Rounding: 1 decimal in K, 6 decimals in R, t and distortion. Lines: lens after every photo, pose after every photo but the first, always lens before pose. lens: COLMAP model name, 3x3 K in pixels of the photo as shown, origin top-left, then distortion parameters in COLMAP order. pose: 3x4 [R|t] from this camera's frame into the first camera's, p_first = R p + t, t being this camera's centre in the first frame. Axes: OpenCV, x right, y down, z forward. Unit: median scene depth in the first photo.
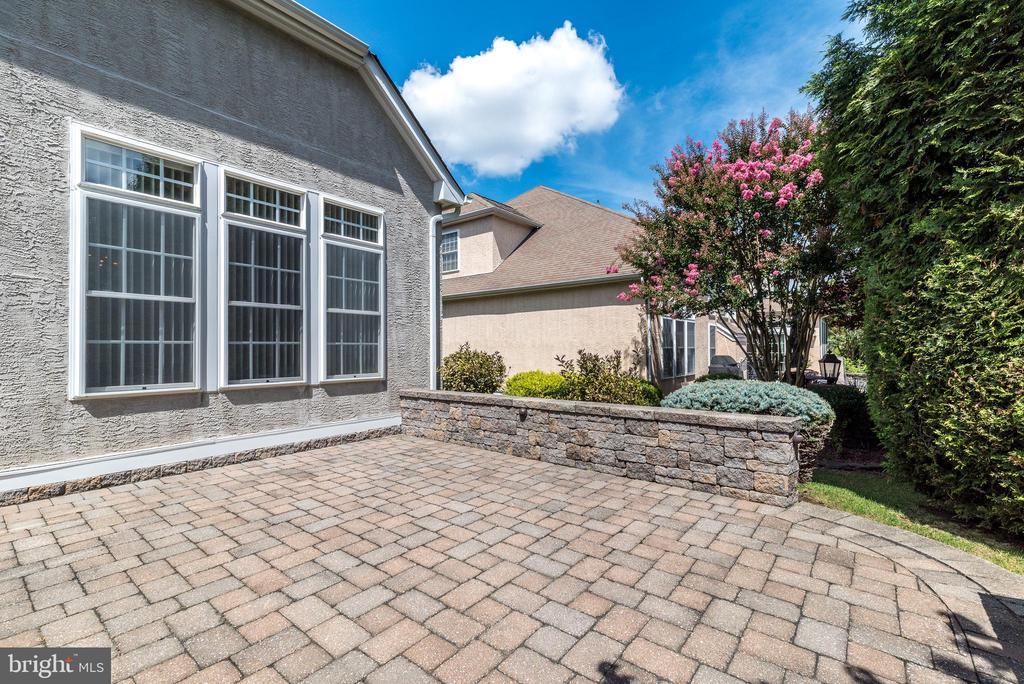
lens RADIAL K [[449.3, 0, 509.7], [0, 449.3, 347.8], [0, 0, 1]] dist [0.001849, 0.000061]
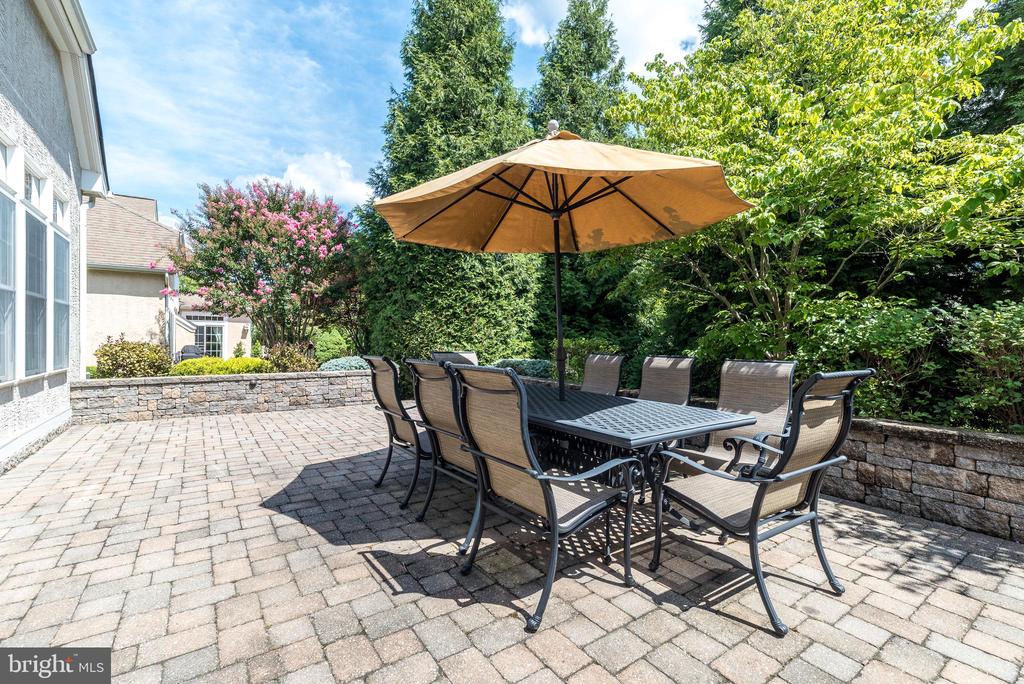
lens RADIAL K [[449.3, 0, 509.9], [0, 449.3, 341.5], [0, 0, 1]] dist [0.001849, 0.000061]
pose [[0.280551, 0.004605, 0.959828, -1.179841], [-0.010913, 0.999939, -0.001608, -0.002815], [-0.959777, -0.010024, 0.280584, -0.252630]]
